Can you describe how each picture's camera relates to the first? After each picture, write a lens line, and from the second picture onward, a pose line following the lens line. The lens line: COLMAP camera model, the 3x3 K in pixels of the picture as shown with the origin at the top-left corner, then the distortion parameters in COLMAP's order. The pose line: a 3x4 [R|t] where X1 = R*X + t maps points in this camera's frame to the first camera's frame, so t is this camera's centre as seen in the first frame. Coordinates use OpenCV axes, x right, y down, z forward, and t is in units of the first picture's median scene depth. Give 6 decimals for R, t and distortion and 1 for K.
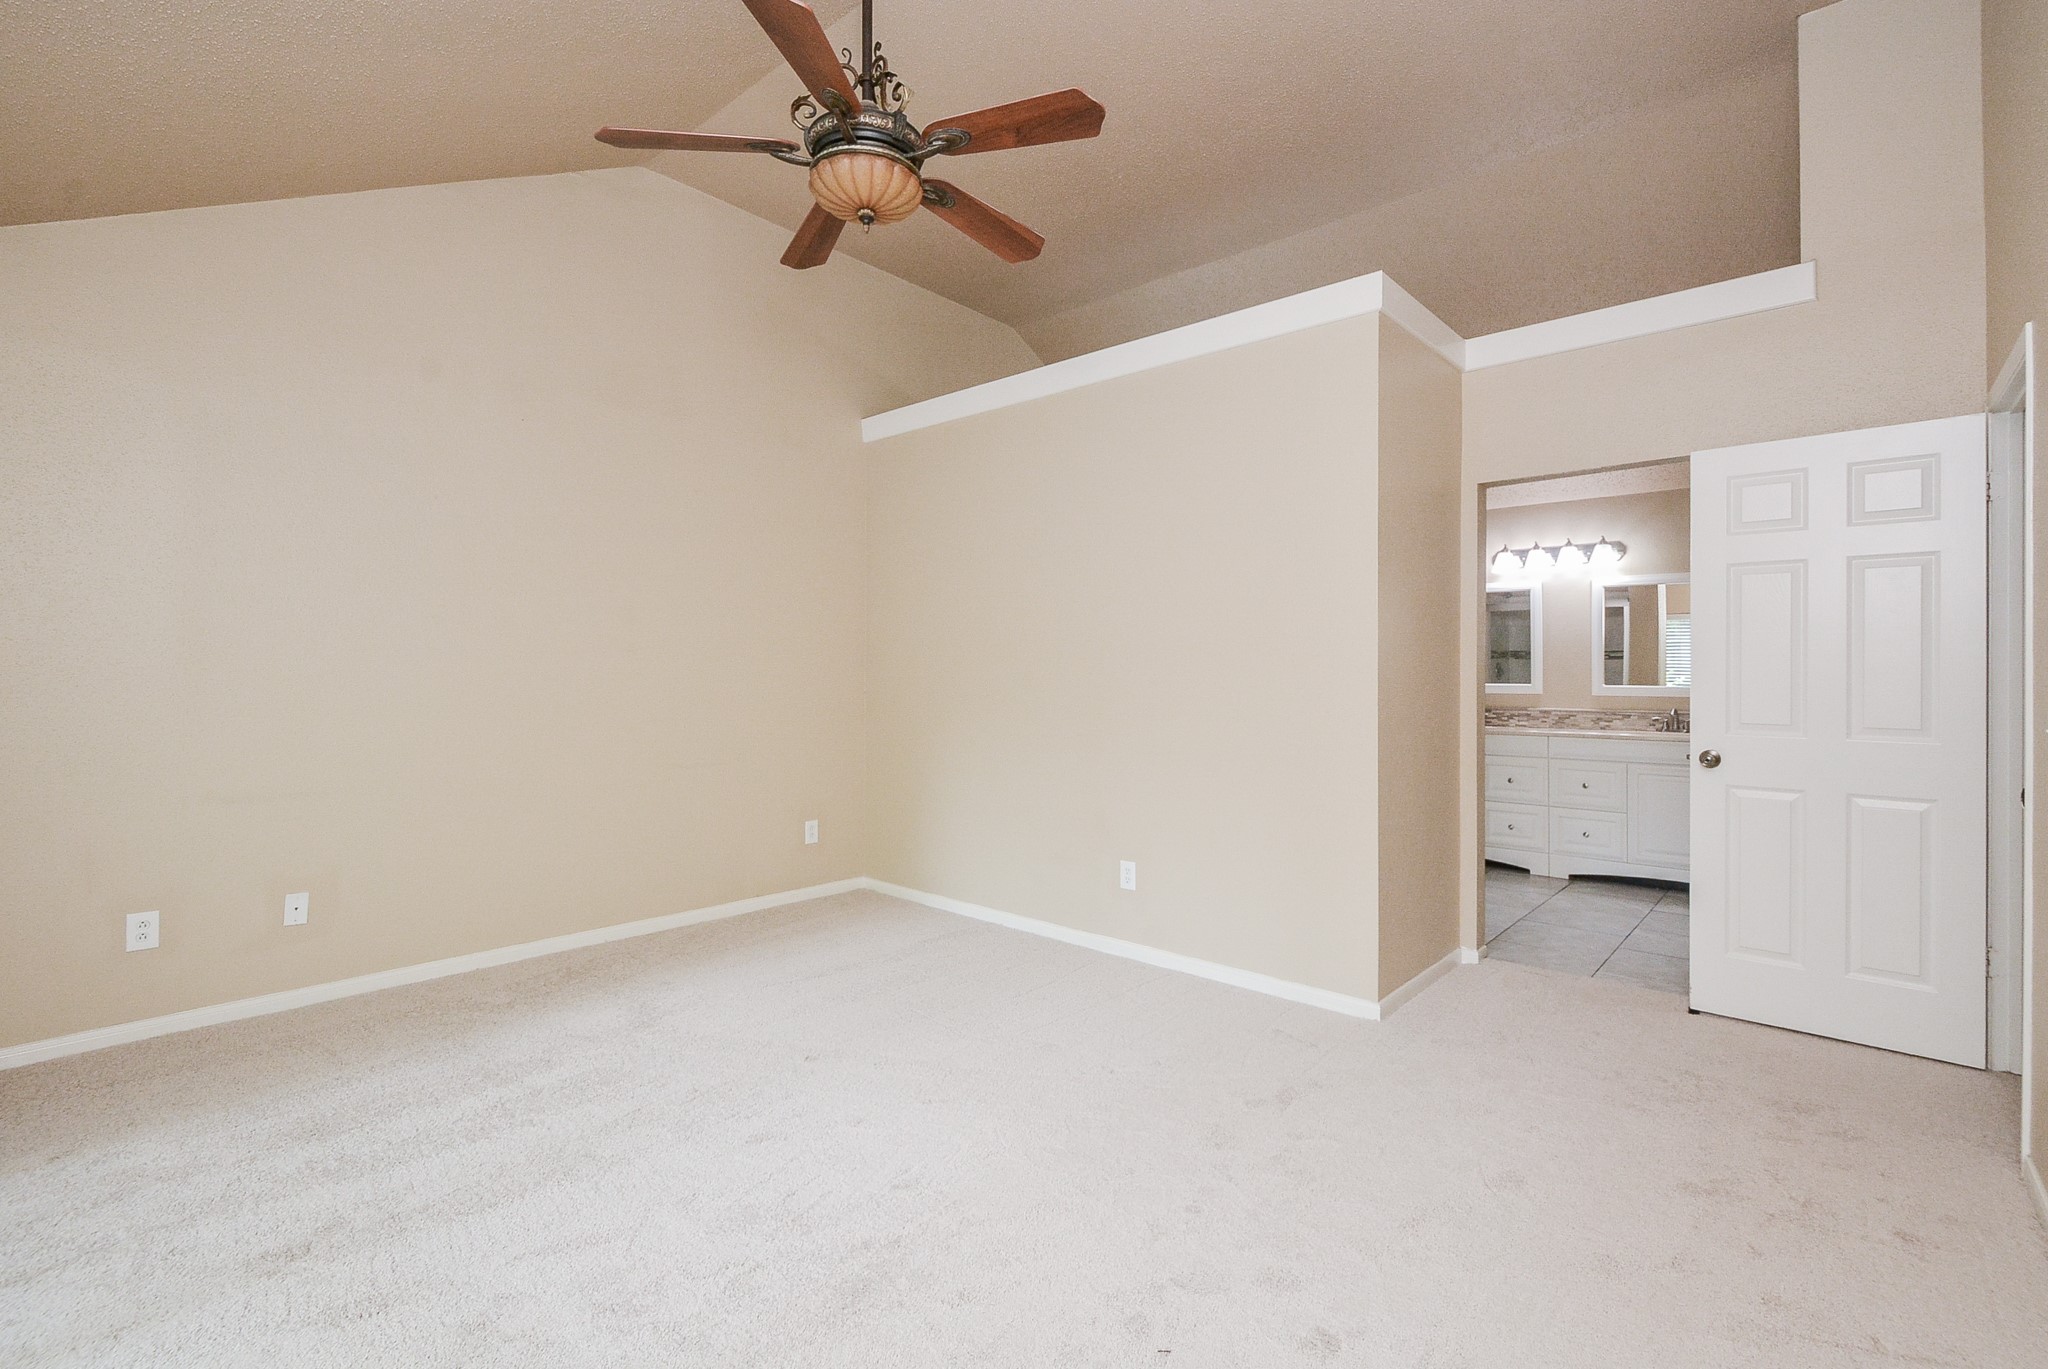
lens RADIAL K [[914.3, 0, 1030.2], [0, 914.3, 667.4], [0, 0, 1]] dist [-0.003332, -0.000971]
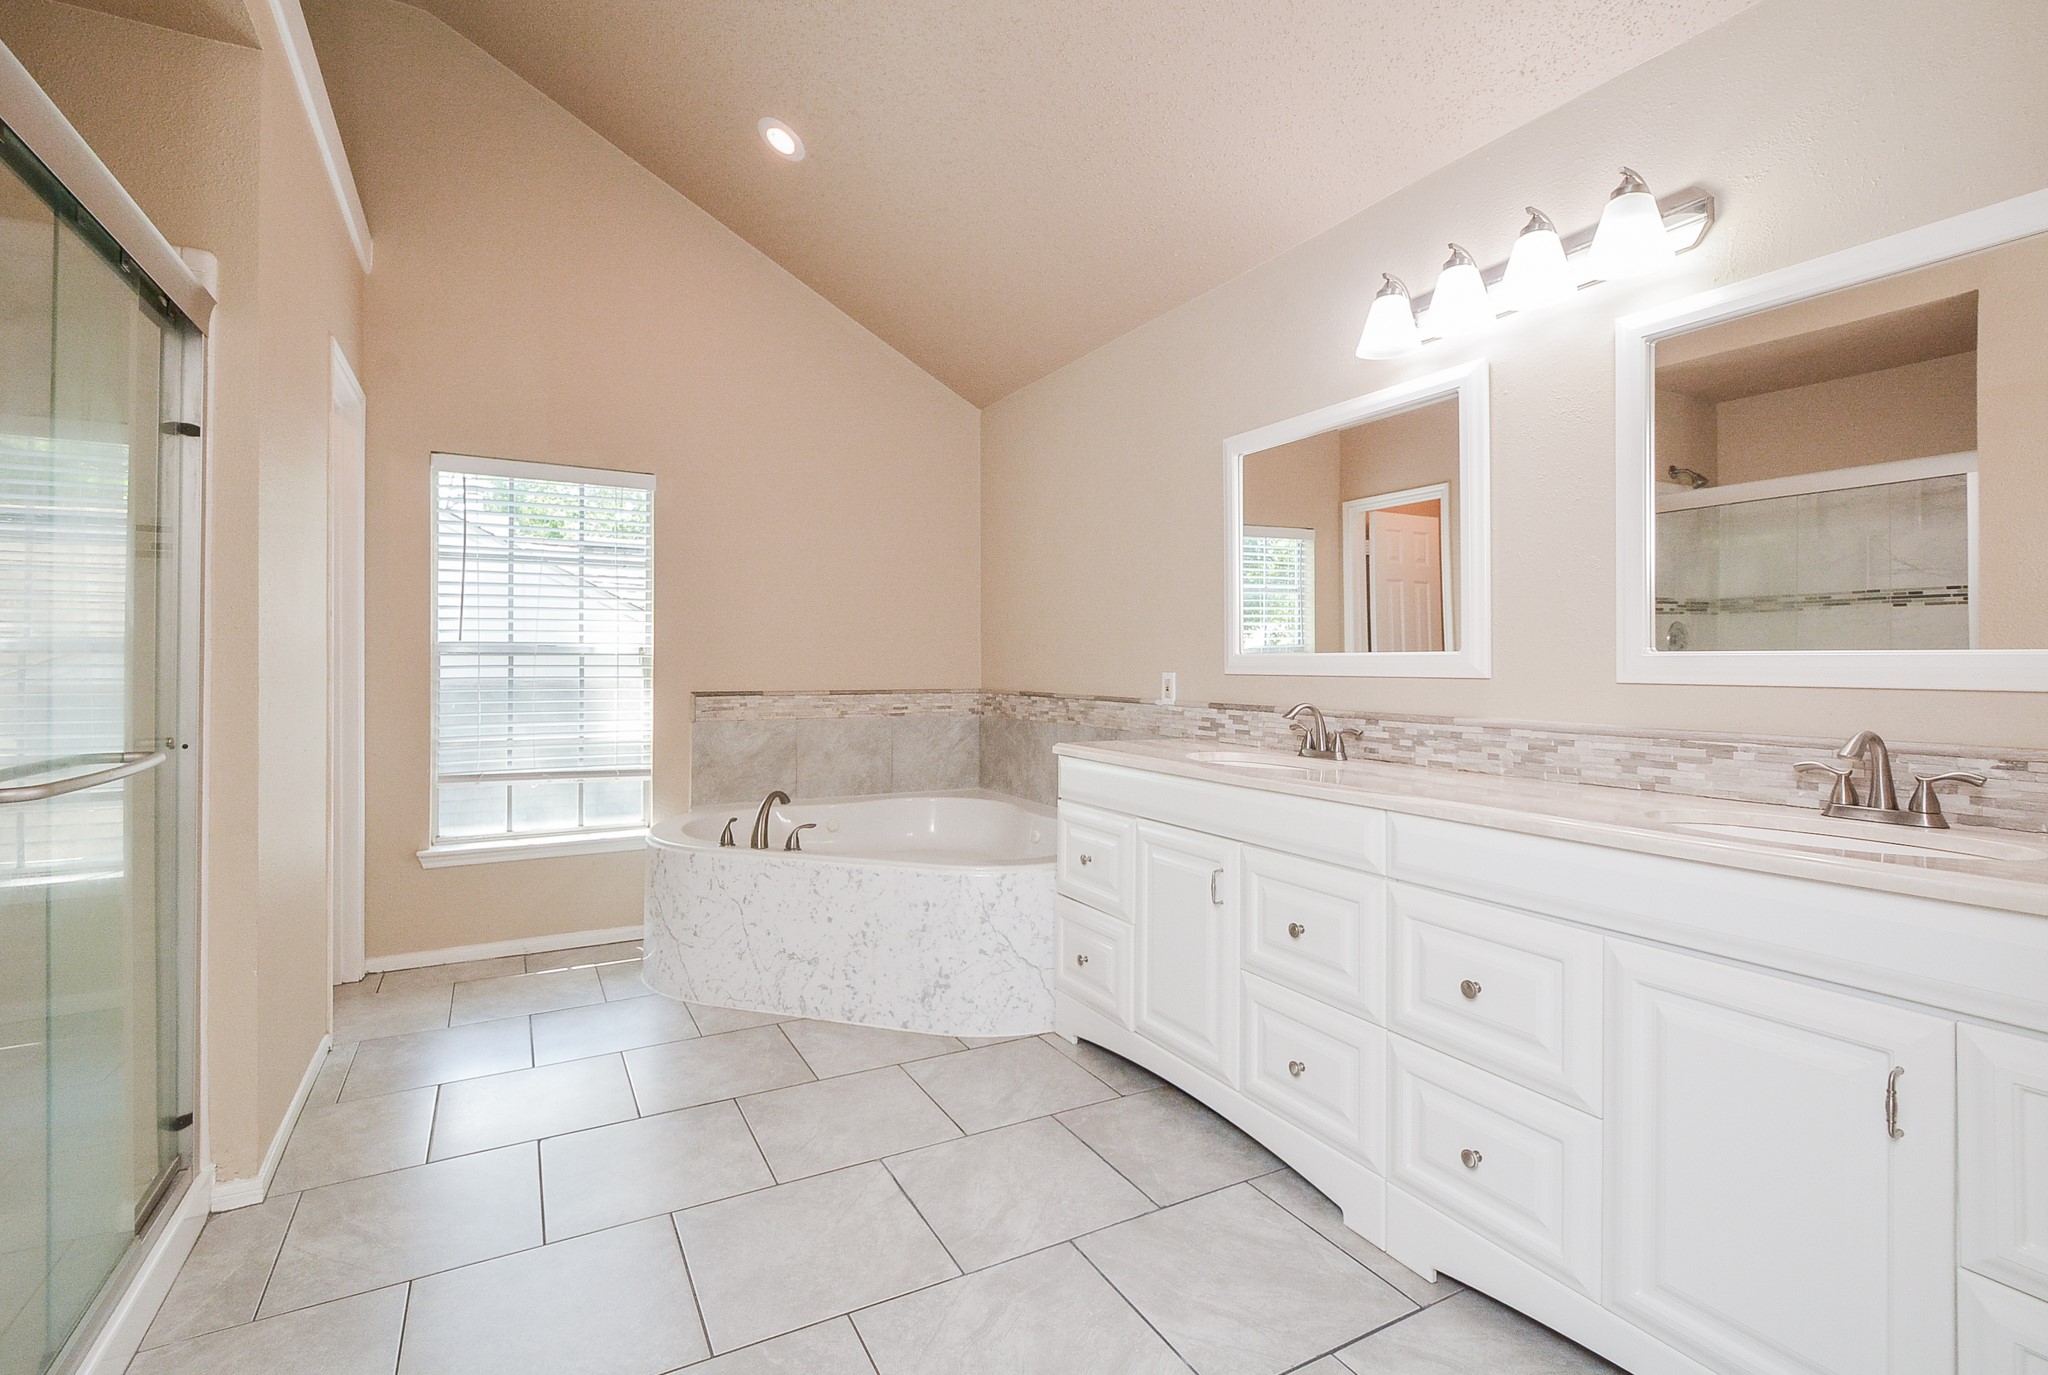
lens RADIAL K [[944.3, 0, 1018.8], [0, 944.3, 665.9], [0, 0, 1]] dist [-0.000973, -0.000160]
pose [[0.940700, 0.001579, -0.339236, 0.537590], [0.000679, 0.999978, 0.006537, 0.022574], [0.339239, -0.006380, 0.940679, 0.621795]]
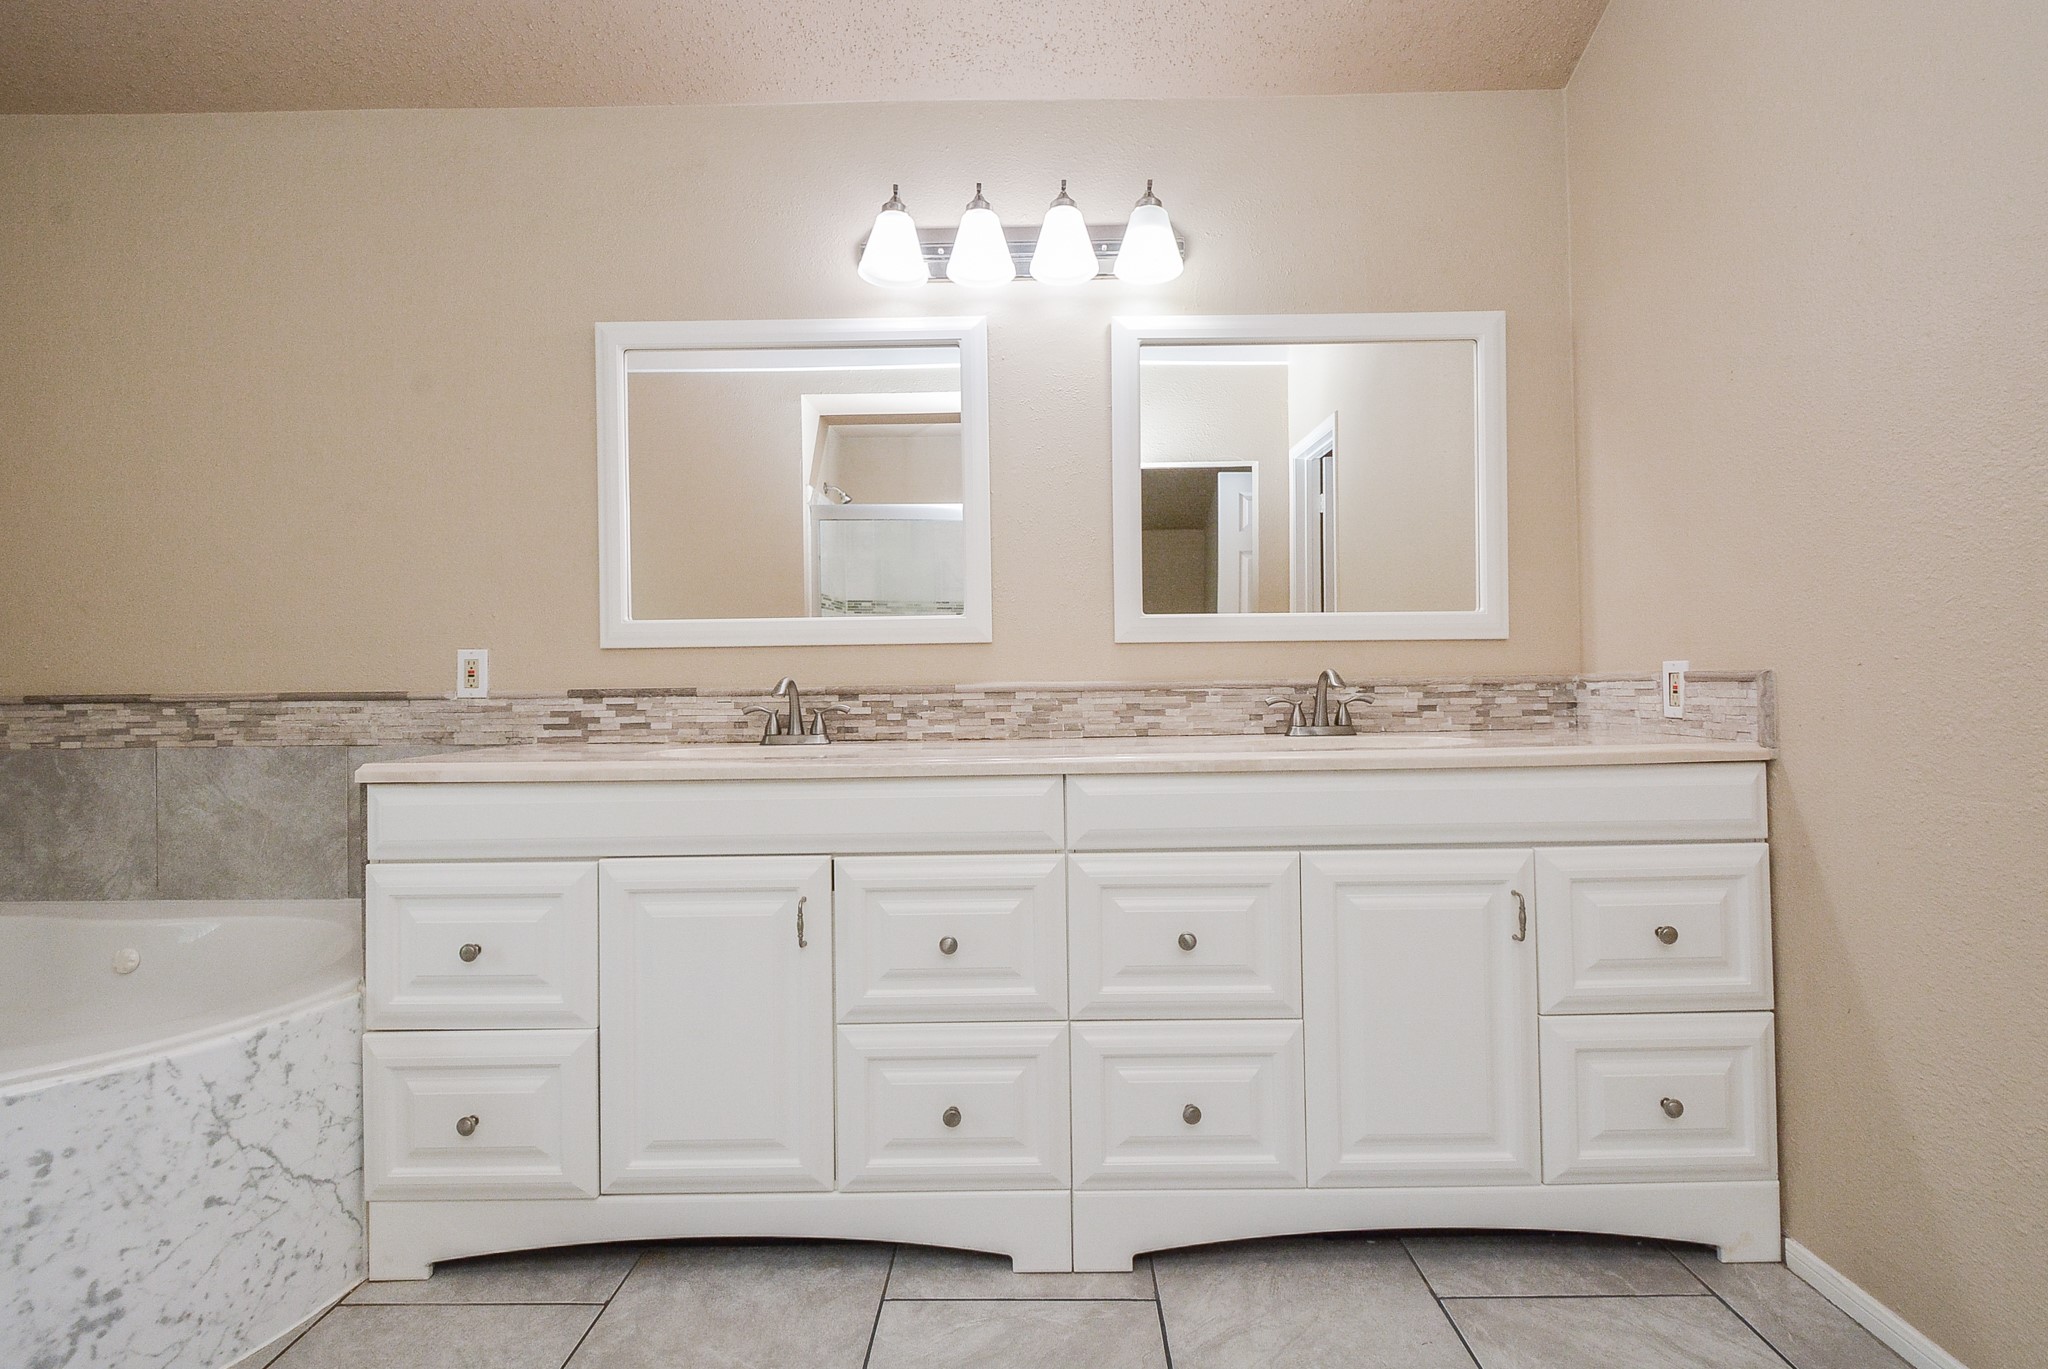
lens RADIAL K [[914.3, 0, 1030.2], [0, 914.3, 667.4], [0, 0, 1]] dist [-0.003332, -0.000971]
pose [[0.750875, -0.010563, 0.660360, 0.357087], [0.013782, 0.999905, 0.000323, 0.040364], [-0.660300, 0.008859, 0.750949, 0.762494]]
